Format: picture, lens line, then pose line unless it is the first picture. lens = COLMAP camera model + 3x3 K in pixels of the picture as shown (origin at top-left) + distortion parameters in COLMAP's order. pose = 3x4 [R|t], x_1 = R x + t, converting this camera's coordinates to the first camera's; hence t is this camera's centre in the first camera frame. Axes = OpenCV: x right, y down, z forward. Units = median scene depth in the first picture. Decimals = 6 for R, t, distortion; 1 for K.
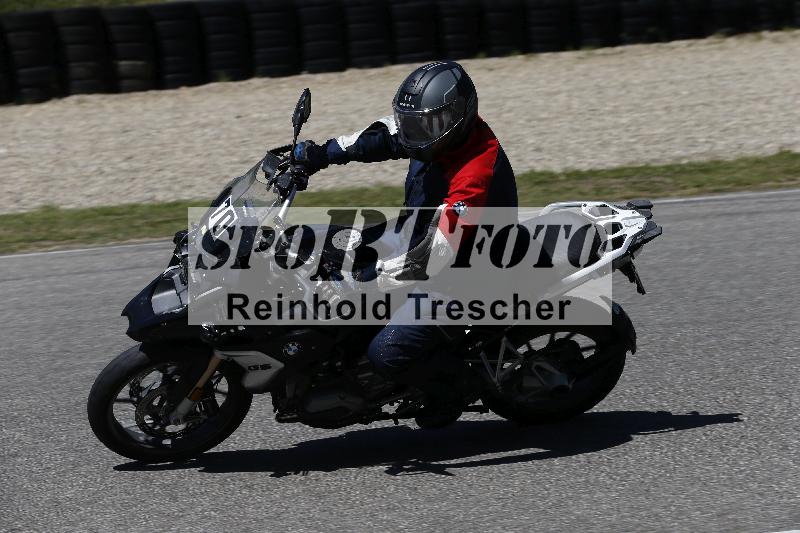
lens RADIAL K [[3611.6, 0, 400.0], [0, 3611.6, 266.5], [0, 0, 1]] dist [0.132146, 4.156730]
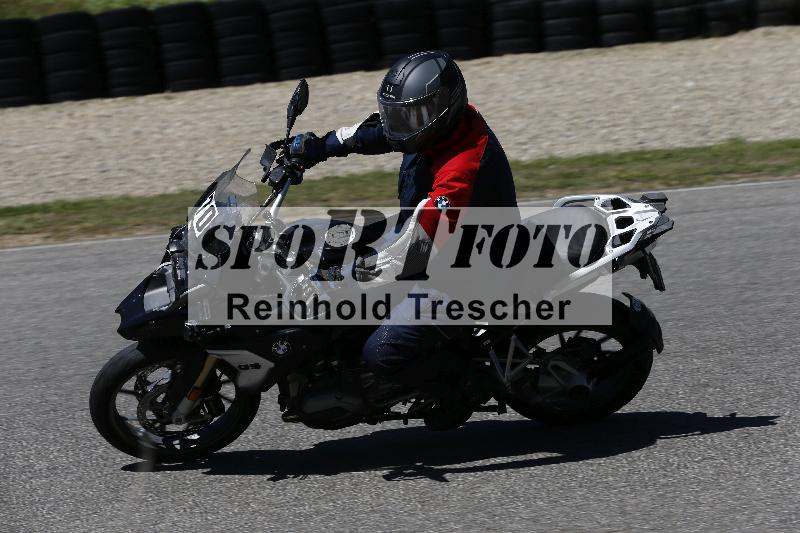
lens RADIAL K [[3611.6, 0, 400.0], [0, 3611.6, 266.5], [0, 0, 1]] dist [0.132146, 4.156730]
pose [[0.991318, 0.000490, -0.131487, 0.126875], [0.000760, 0.999955, 0.009457, -0.008095], [0.131485, -0.009475, 0.991273, 0.040940]]
